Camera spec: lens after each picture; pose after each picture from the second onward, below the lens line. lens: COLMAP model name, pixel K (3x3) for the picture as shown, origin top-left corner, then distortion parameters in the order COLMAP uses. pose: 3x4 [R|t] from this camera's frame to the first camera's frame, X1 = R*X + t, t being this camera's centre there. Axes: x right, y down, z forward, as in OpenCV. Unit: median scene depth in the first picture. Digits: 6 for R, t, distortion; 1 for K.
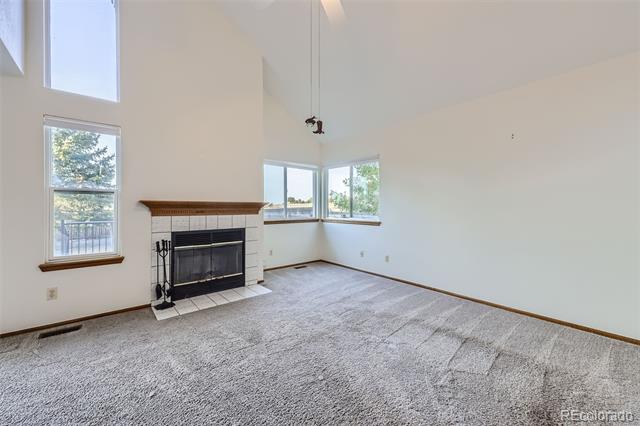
lens RADIAL K [[253.9, 0, 320.0], [0, 253.9, 205.0], [0, 0, 1]] dist [0.019976, -0.004629]
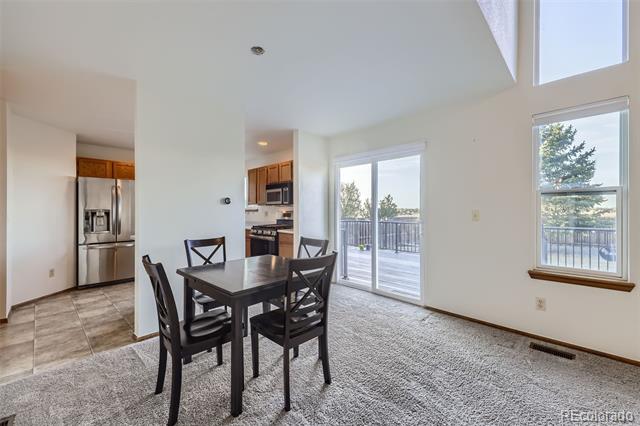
lens RADIAL K [[253.9, 0, 323.2], [0, 253.9, 211.1], [0, 0, 1]] dist [0.019976, -0.004629]
pose [[0.098826, 0.004215, -0.995096, -0.087464], [0.004912, 0.999977, 0.004723, -0.000273], [0.995093, -0.005355, 0.098803, 0.058221]]
